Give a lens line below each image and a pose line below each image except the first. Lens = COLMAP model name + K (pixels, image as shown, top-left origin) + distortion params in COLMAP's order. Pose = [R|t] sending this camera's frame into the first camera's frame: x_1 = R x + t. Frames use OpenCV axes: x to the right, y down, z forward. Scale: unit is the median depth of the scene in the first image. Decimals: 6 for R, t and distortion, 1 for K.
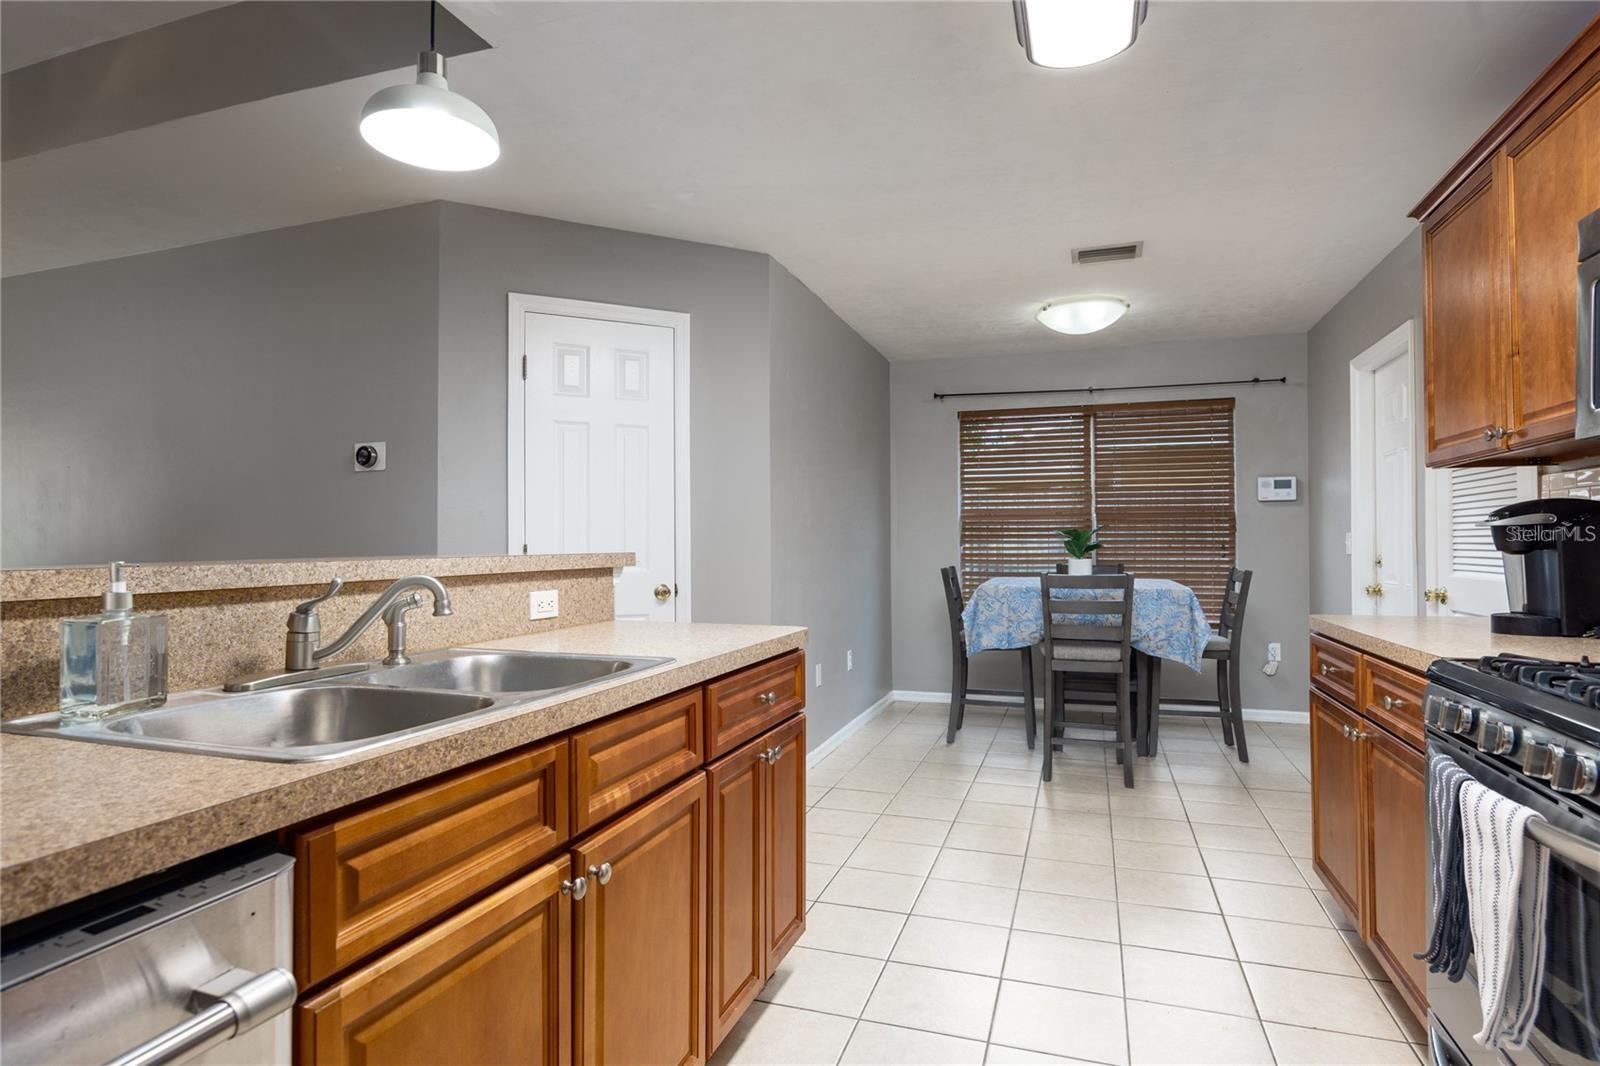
lens RADIAL K [[807.8, 0, 802.6], [0, 807.8, 530.1], [0, 0, 1]] dist [-0.004018, -0.000161]
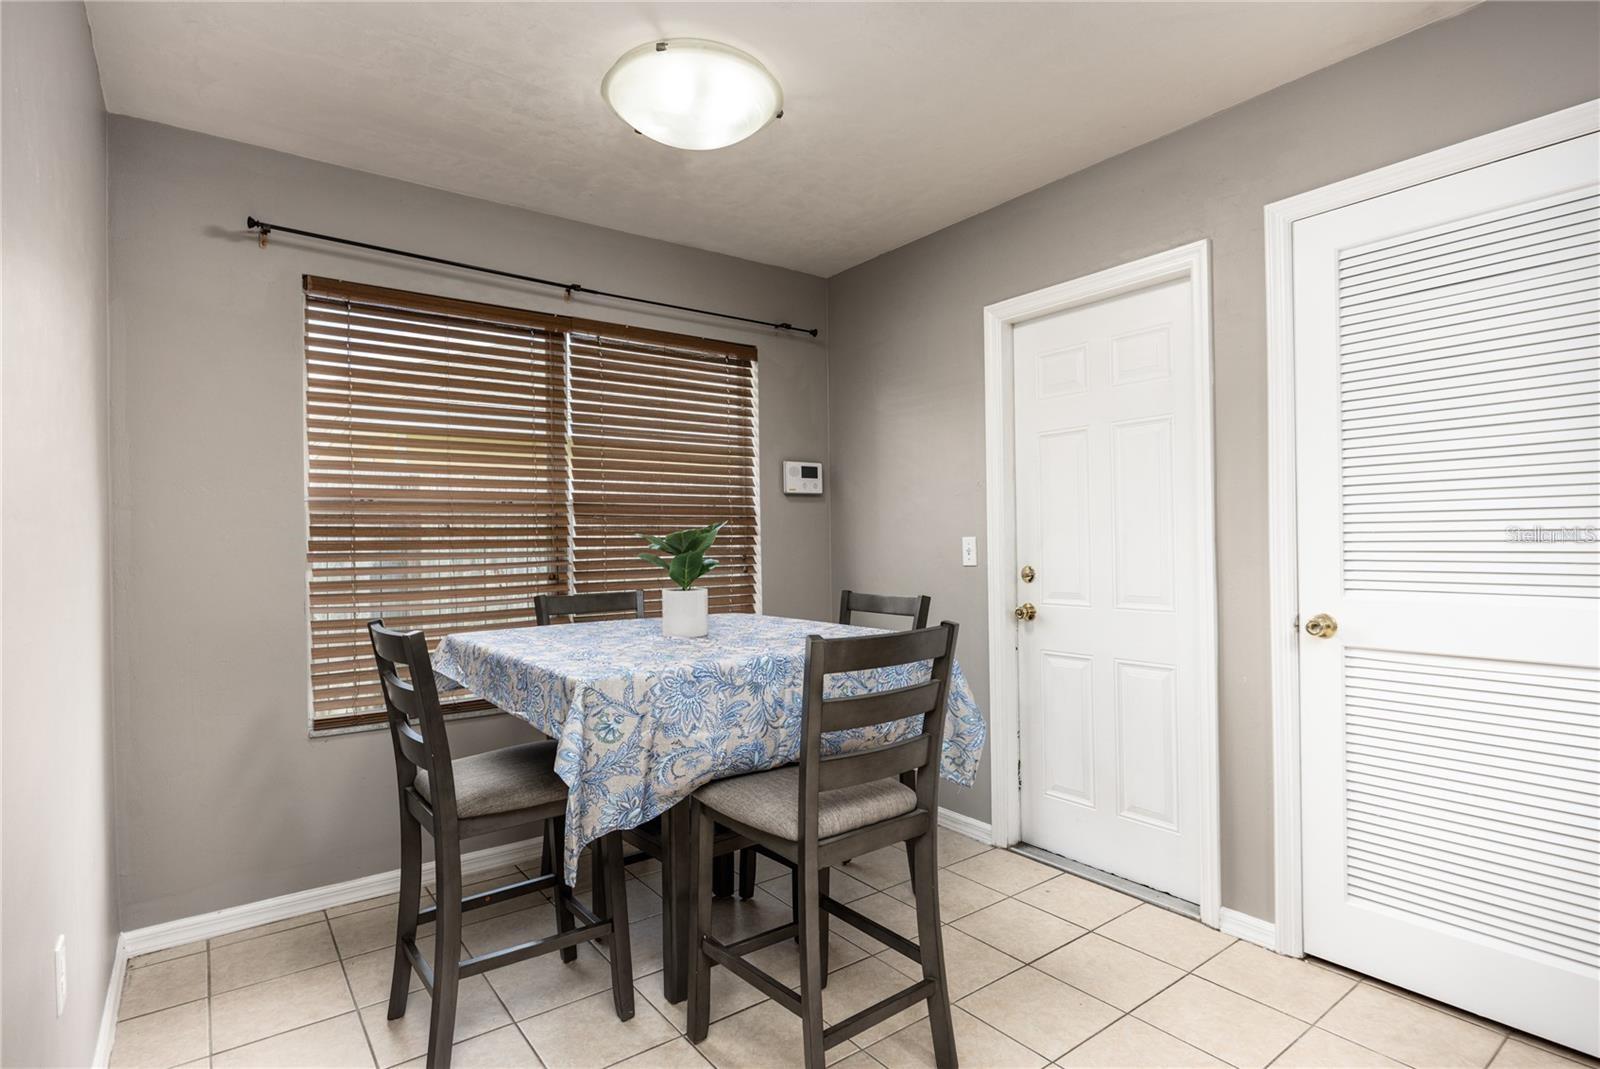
lens RADIAL K [[807.8, 0, 800.8], [0, 807.8, 537.4], [0, 0, 1]] dist [-0.004018, -0.000161]
pose [[0.570166, -0.002439, 0.821526, -0.026392], [-0.000624, 0.999994, 0.003403, 0.001073], [-0.821529, -0.002453, 0.570161, 0.578980]]
